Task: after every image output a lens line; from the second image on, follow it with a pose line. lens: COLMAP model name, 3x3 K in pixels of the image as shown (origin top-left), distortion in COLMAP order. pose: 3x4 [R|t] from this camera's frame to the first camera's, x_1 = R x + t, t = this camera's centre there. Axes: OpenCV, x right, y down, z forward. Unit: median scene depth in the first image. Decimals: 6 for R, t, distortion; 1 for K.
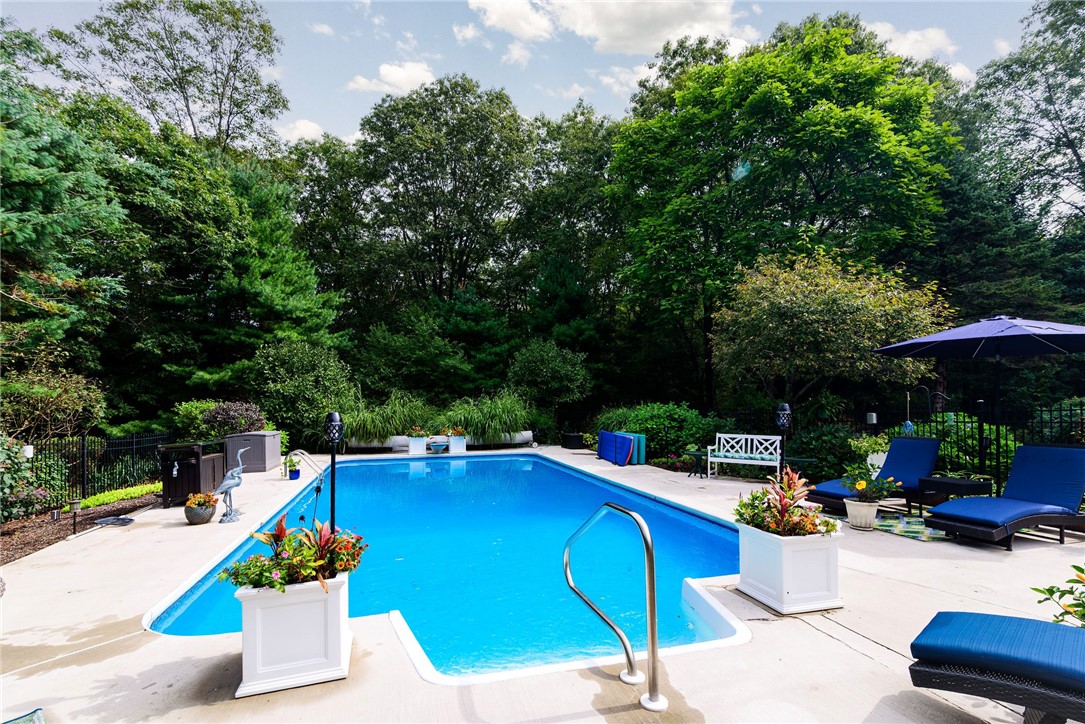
lens RADIAL K [[505.4, 0, 539.1], [0, 505.4, 375.1], [0, 0, 1]] dist [0.013710, -0.000070]
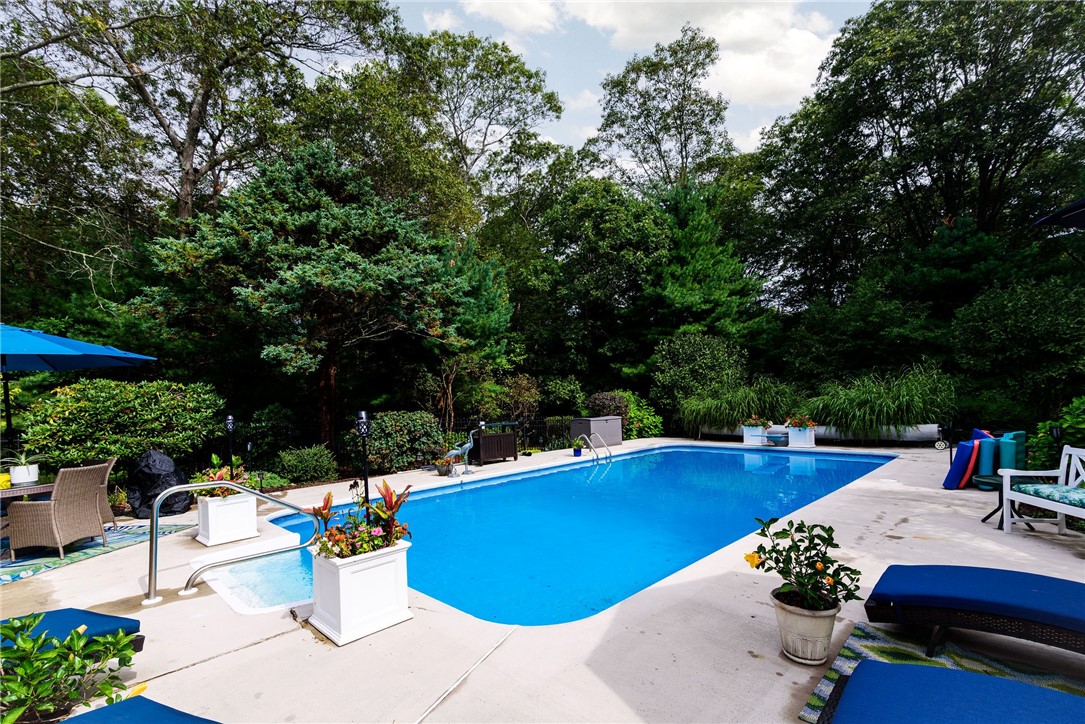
lens RADIAL K [[505.4, 0, 539.1], [0, 505.4, 375.1], [0, 0, 1]] dist [0.013710, -0.000070]
pose [[0.480879, -0.048402, -0.875450, 0.314478], [0.082223, 0.996564, -0.009934, 0.006178], [0.872923, -0.067205, 0.483207, 0.187214]]
